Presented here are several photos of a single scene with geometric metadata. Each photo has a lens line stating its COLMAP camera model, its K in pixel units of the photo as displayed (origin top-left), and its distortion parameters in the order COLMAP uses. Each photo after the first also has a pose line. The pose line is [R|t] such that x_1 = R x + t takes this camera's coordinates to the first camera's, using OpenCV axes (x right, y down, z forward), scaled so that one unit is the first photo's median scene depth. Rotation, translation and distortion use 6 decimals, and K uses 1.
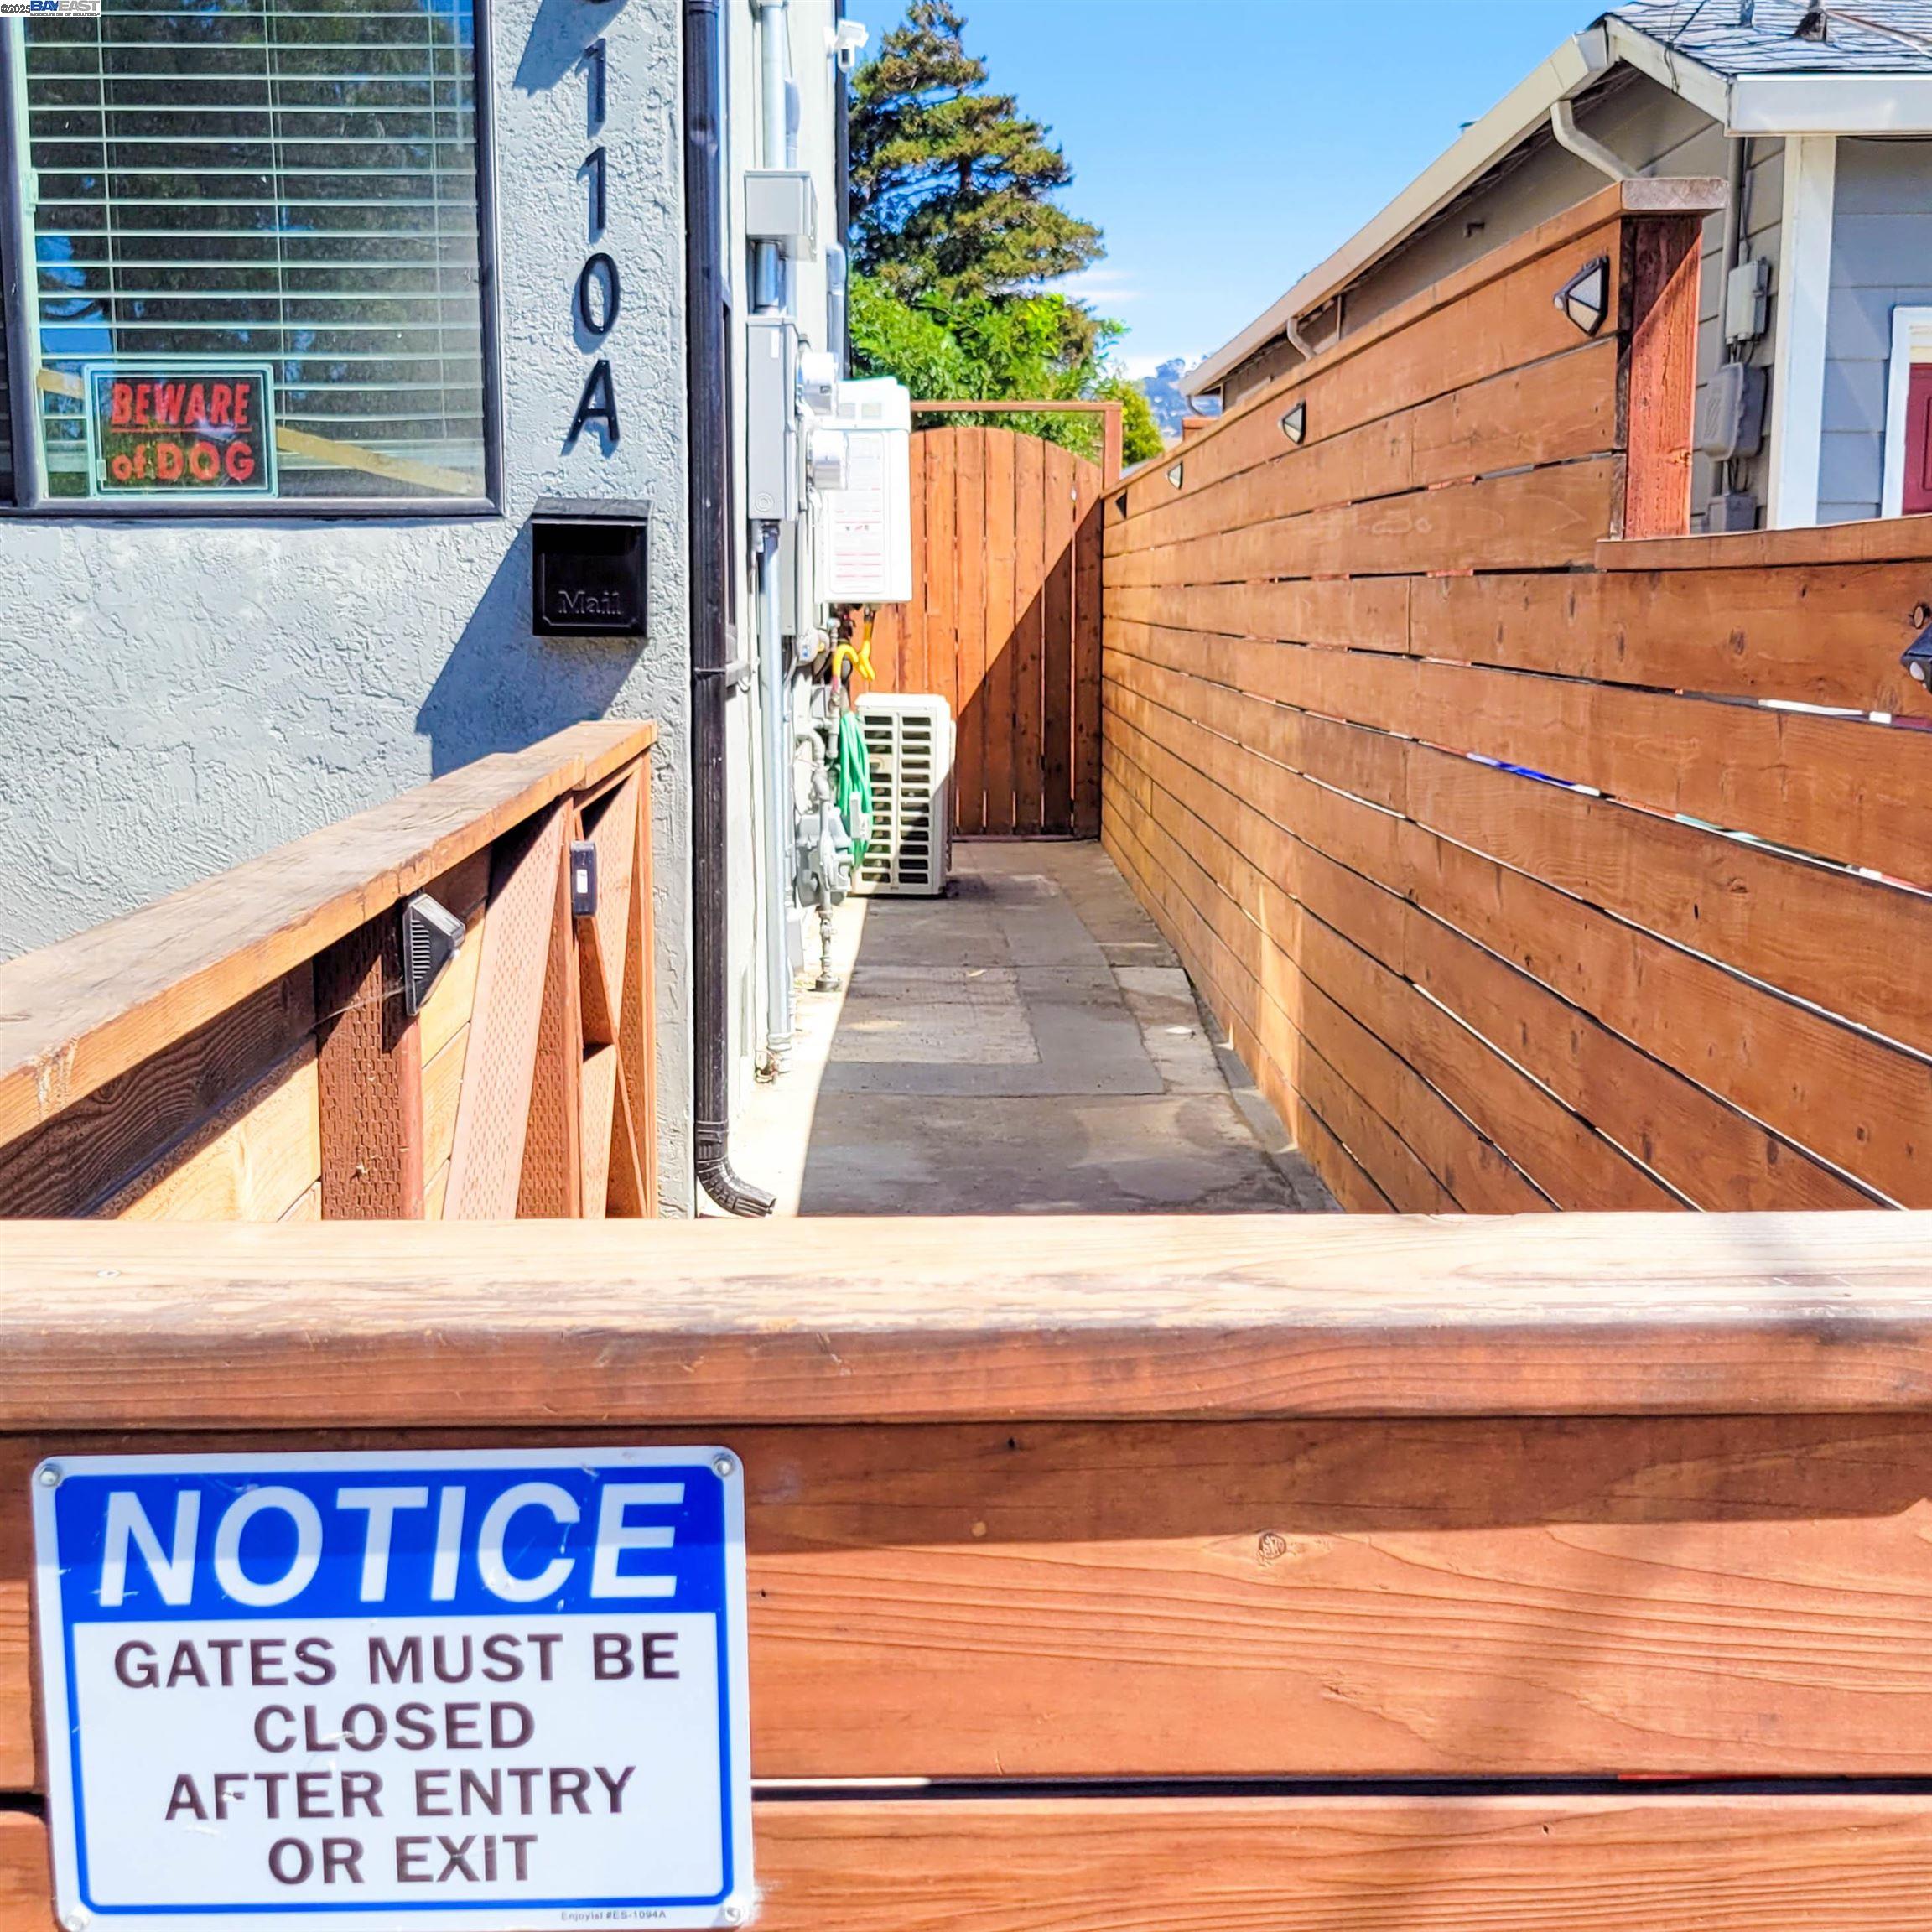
lens RADIAL K [[2618.4, 0, 966.0], [0, 2618.4, 966.0], [0, 0, 1]] dist [0.008605, 0.018117]
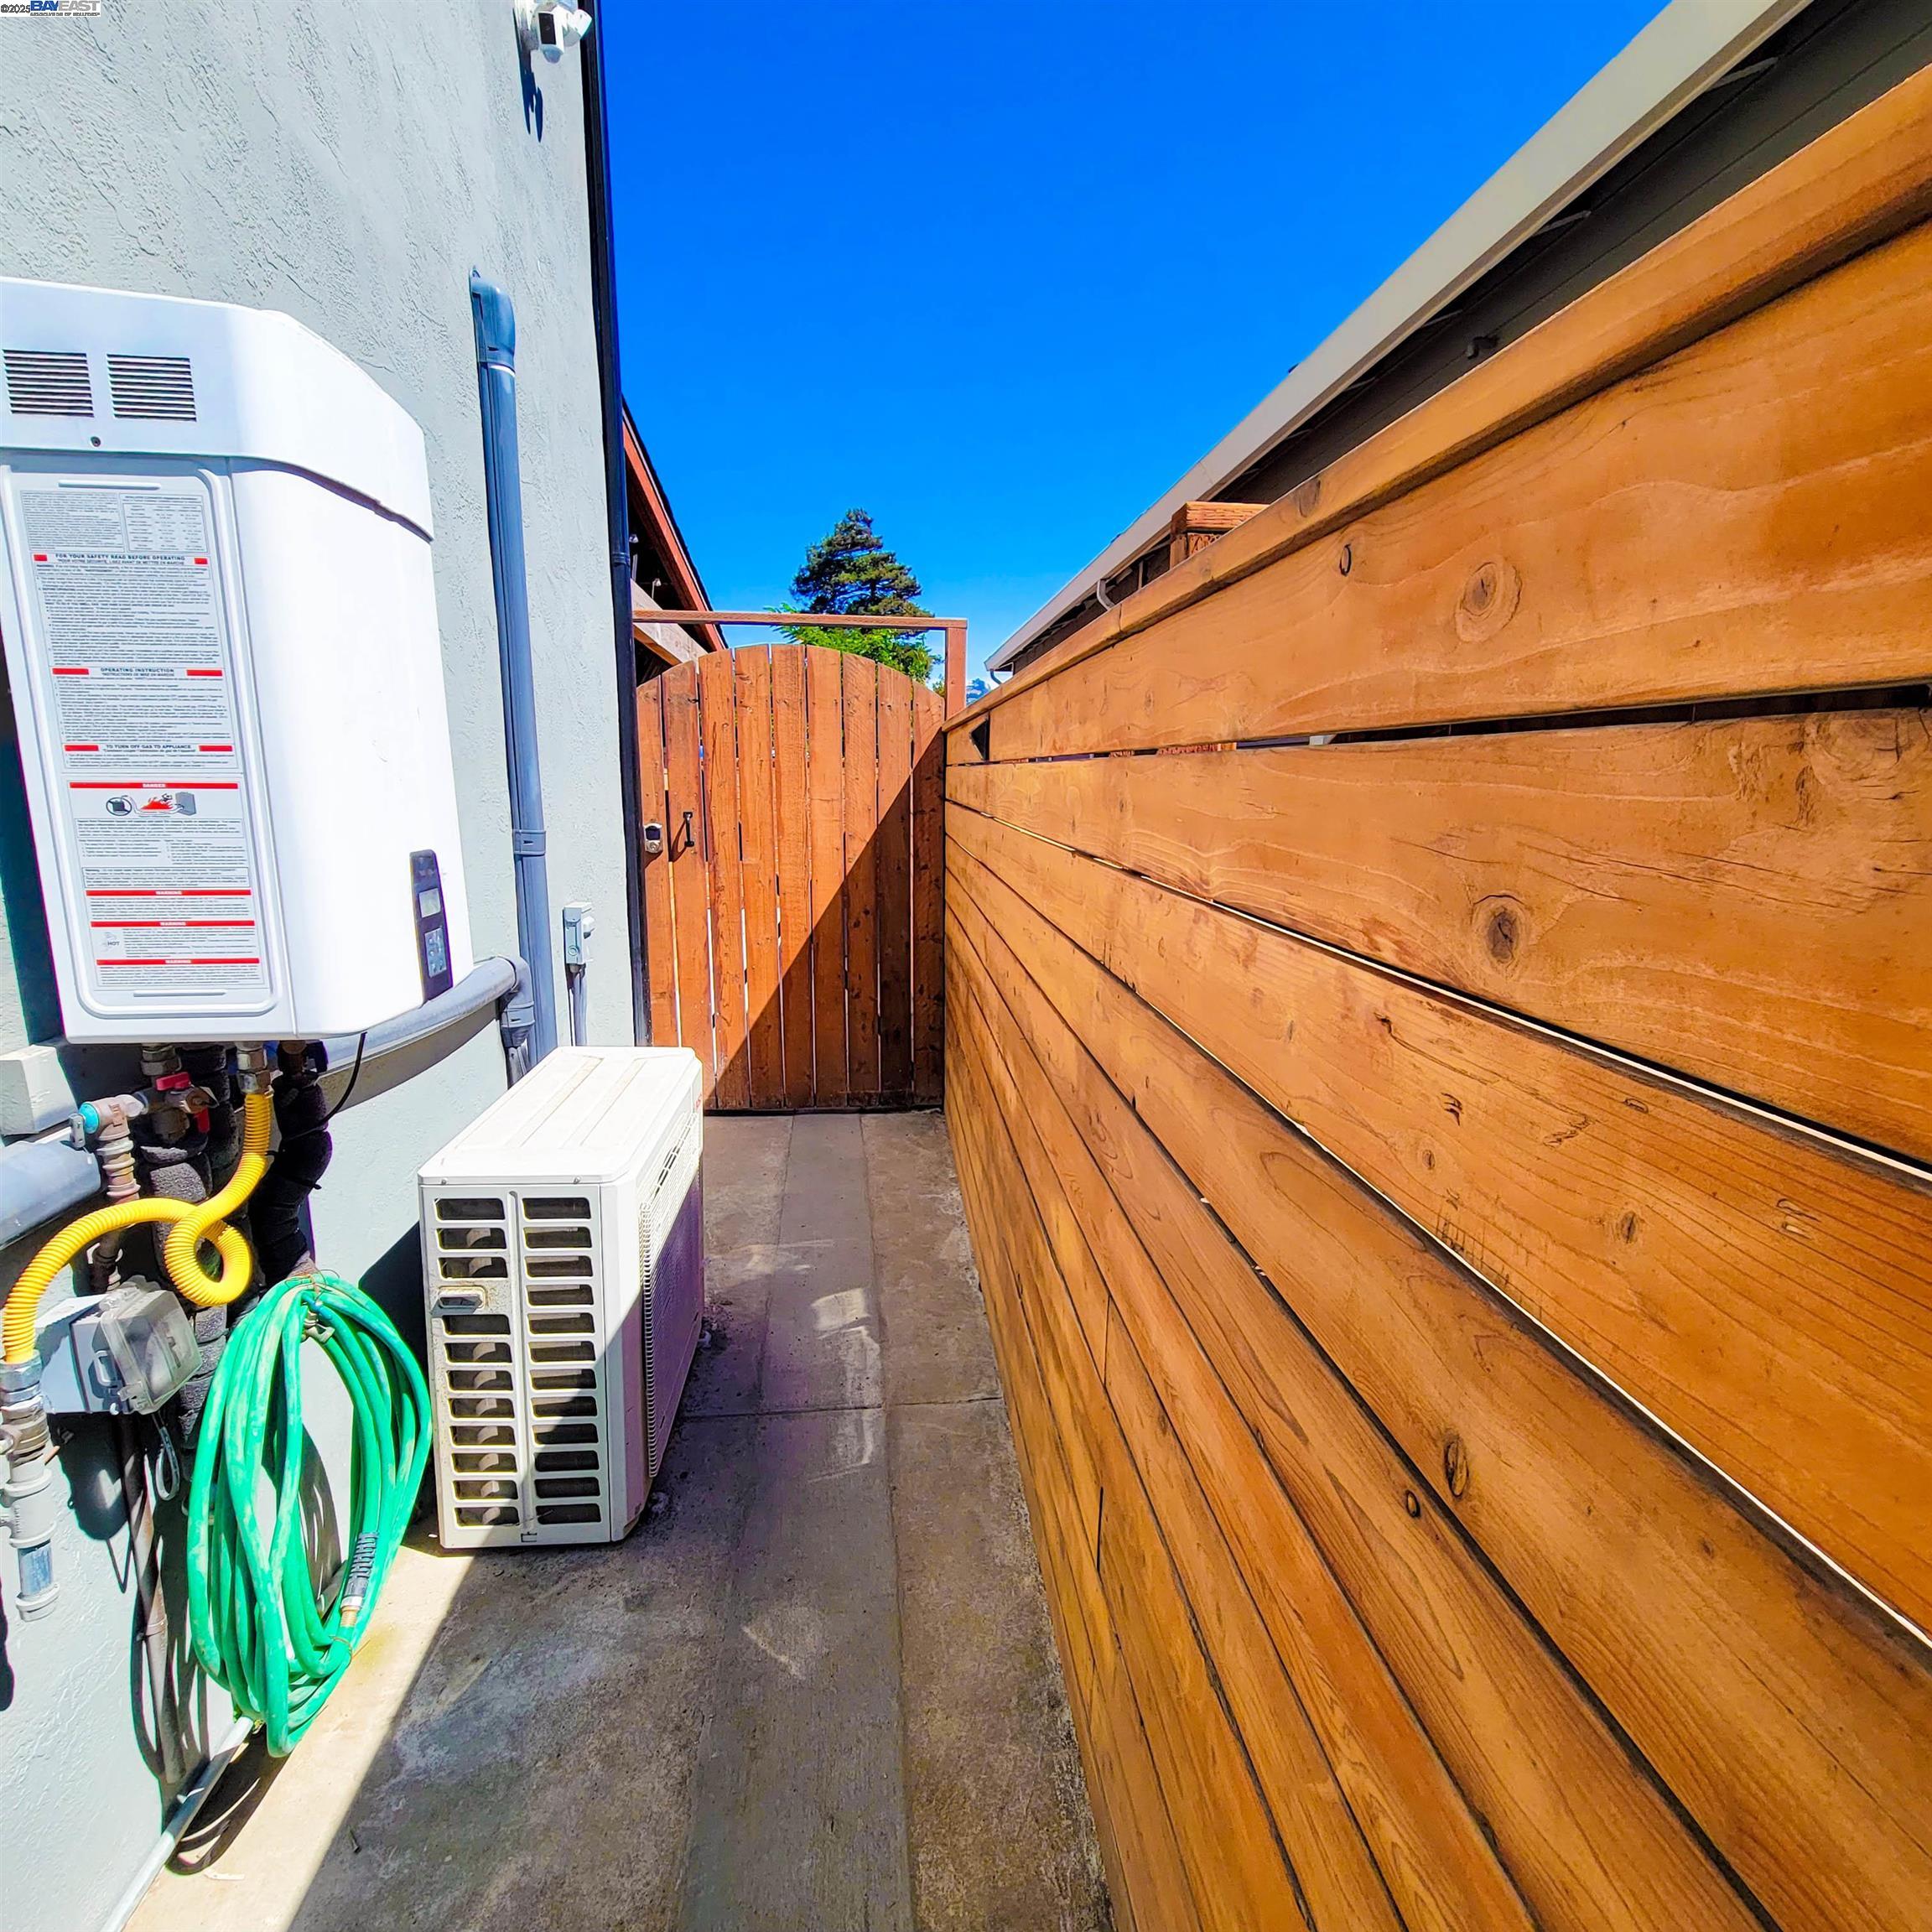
lens RADIAL K [[1064.9, 0, 968.3], [0, 1064.9, 973.2], [0, 0, 1]] dist [0.004441, -0.002818]
pose [[0.996527, -0.006104, 0.083043, 0.030077], [0.002492, 0.999049, 0.043532, -0.113590], [-0.083229, -0.043174, 0.995595, 0.643714]]
